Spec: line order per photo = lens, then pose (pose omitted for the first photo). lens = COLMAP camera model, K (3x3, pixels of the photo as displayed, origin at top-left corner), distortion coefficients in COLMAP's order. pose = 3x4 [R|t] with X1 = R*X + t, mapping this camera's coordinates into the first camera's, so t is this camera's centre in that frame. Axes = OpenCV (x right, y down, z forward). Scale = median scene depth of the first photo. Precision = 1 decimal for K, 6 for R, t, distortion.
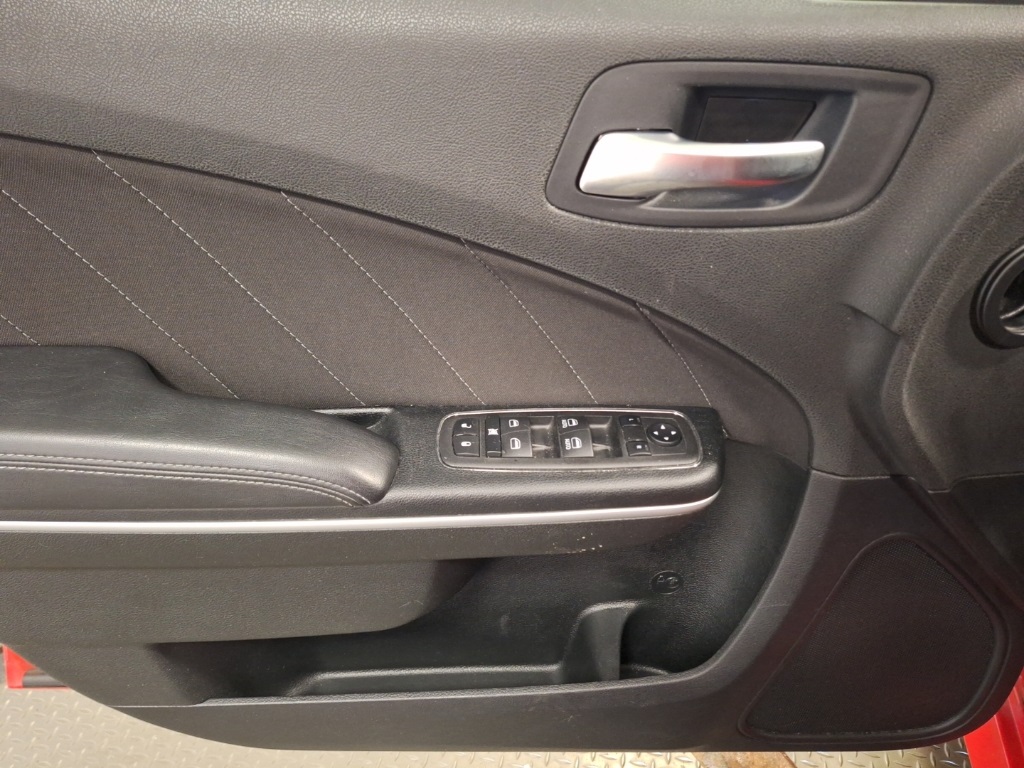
lens RADIAL K [[735.6, 0, 512.0], [0, 735.6, 384.0], [0, 0, 1]] dist [0.050448, -0.081713]
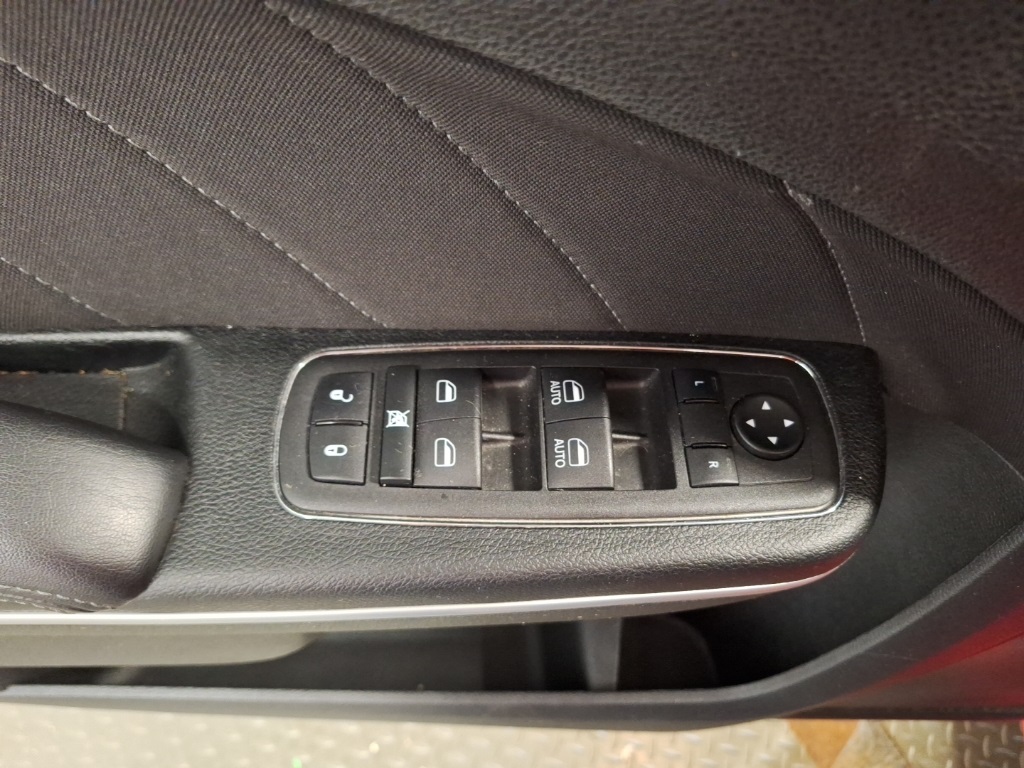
lens RADIAL K [[735.6, 0, 512.0], [0, 735.6, 384.0], [0, 0, 1]] dist [0.050448, -0.081713]
pose [[0.999412, 0.031687, 0.013084, 0.038152], [-0.034232, 0.901576, 0.431264, -0.152746], [0.001869, -0.431458, 0.902131, 0.594407]]
